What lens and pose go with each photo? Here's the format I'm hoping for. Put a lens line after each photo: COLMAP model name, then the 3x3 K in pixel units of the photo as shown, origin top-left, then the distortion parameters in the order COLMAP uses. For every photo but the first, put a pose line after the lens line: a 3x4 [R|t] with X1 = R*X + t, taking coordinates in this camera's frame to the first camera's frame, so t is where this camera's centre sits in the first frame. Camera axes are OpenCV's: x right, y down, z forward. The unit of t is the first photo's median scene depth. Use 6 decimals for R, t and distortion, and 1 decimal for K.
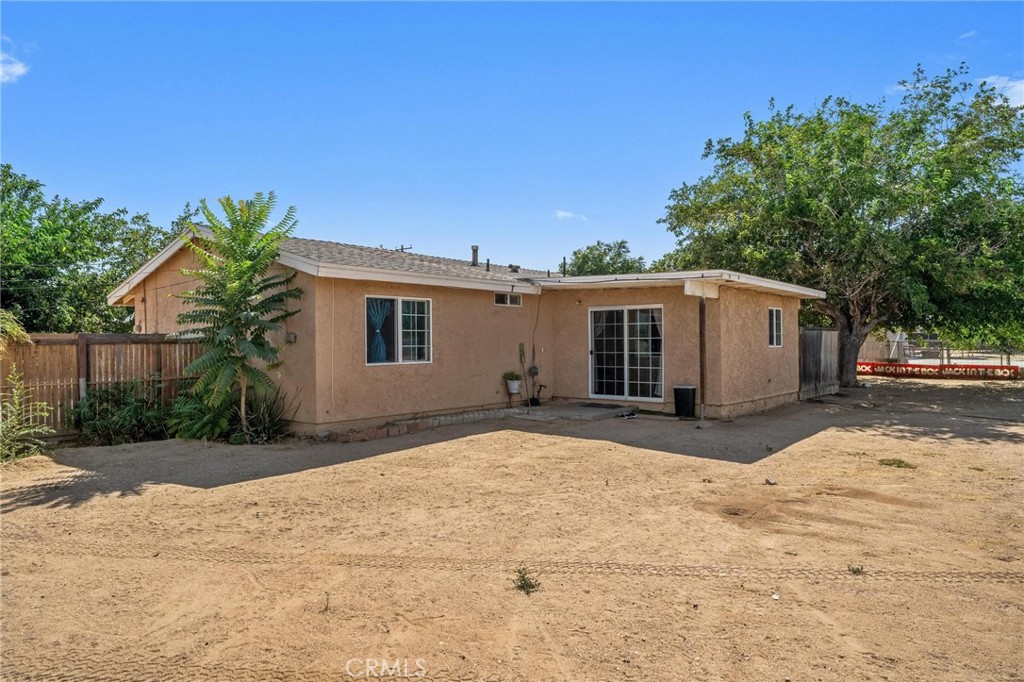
lens RADIAL K [[660.9, 0, 511.8], [0, 660.9, 346.9], [0, 0, 1]] dist [-0.006785, -0.003501]
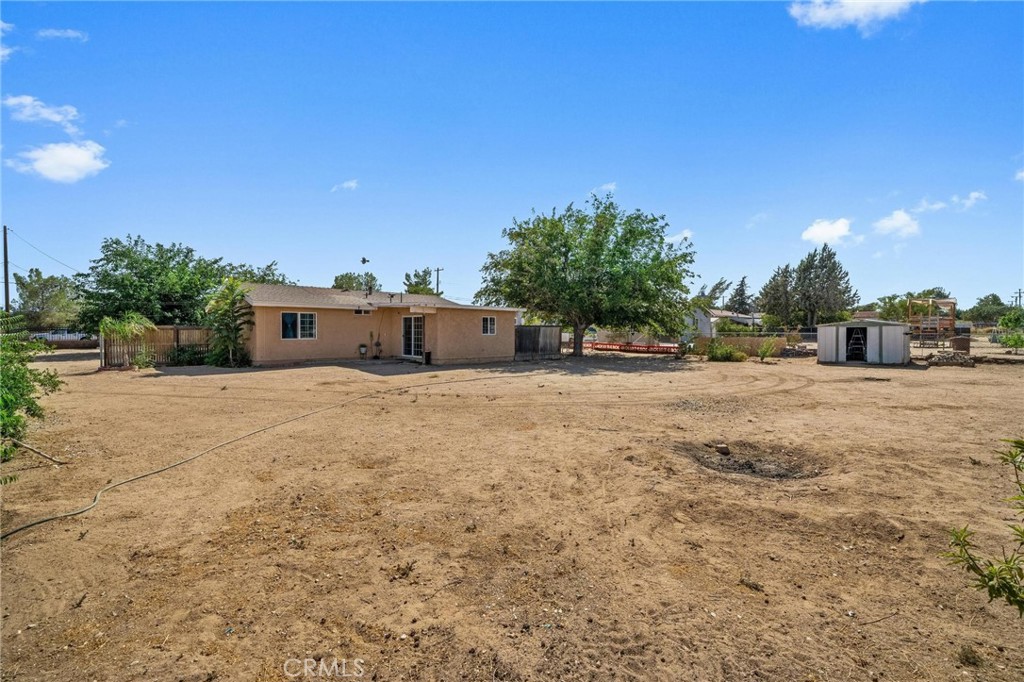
lens RADIAL K [[482.9, 0, 511.6], [0, 482.9, 336.6], [0, 0, 1]] dist [-0.002405, 0.000026]
pose [[0.993882, 0.011765, -0.109821, 0.692101], [-0.011200, 0.999921, 0.005757, -0.002992], [0.109880, -0.004492, 0.993935, -0.602533]]
